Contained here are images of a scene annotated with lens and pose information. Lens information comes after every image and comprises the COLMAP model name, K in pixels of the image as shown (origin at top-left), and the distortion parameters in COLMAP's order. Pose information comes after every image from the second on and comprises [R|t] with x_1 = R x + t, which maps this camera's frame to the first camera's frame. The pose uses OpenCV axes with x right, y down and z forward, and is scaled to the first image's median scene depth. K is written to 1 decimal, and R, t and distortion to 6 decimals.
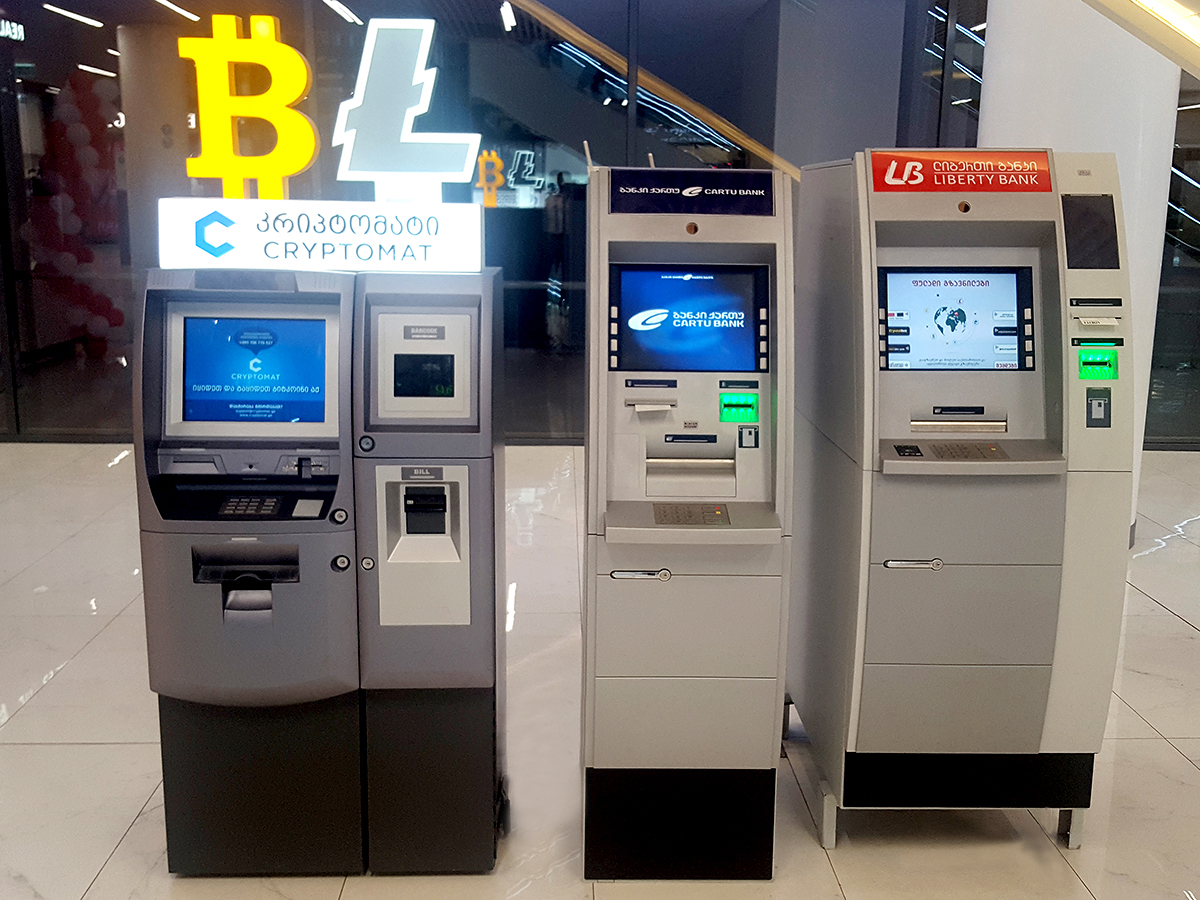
lens RADIAL K [[1182.5, 0, 600.0], [0, 1182.5, 450.0], [0, 0, 1]] dist [0.199301, -0.413177]
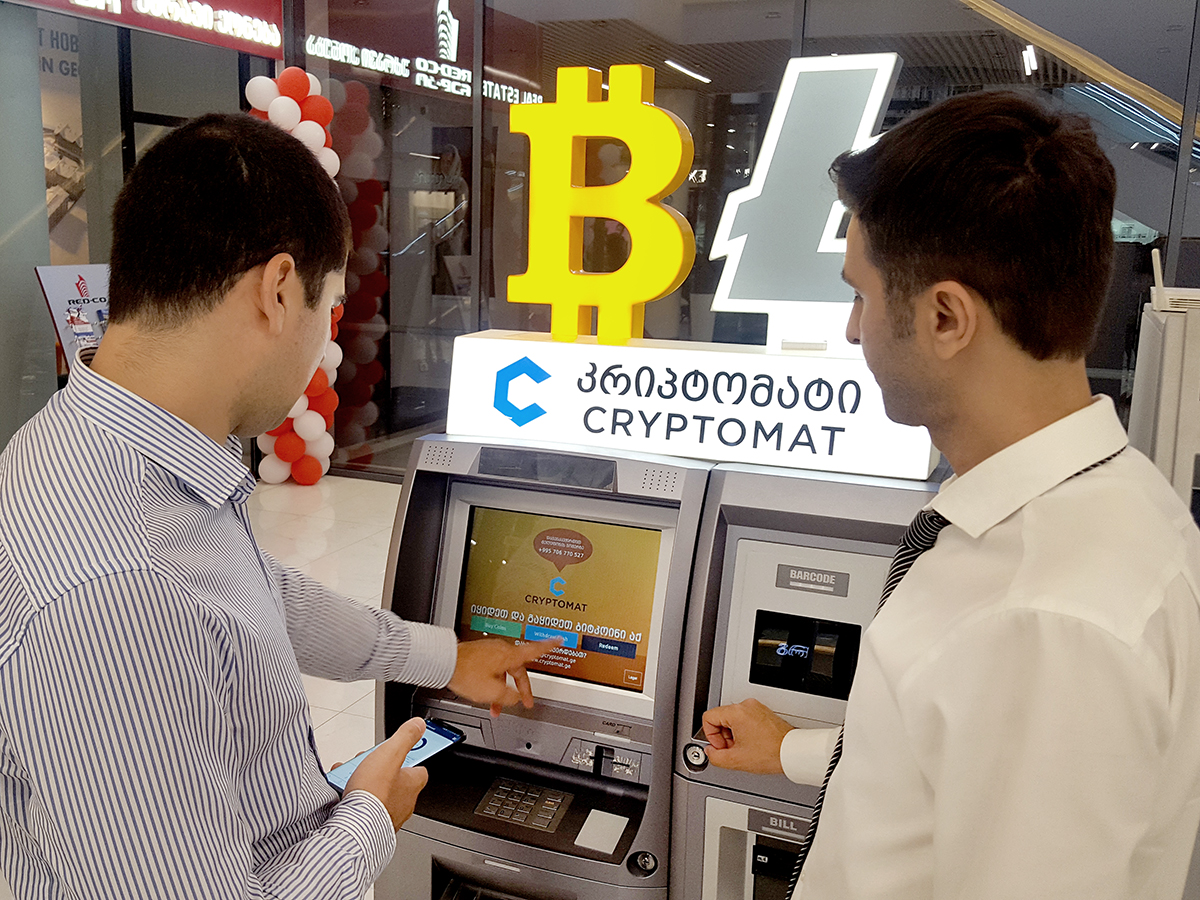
lens RADIAL K [[1186.4, 0, 522.2], [0, 1186.4, 469.1], [0, 0, 1]] dist [0.198409, -0.427391]
pose [[0.899696, 0.093250, -0.426440, -0.029293], [-0.104907, 0.994475, -0.003868, -0.132885], [0.423723, 0.048217, 0.904508, 0.396613]]
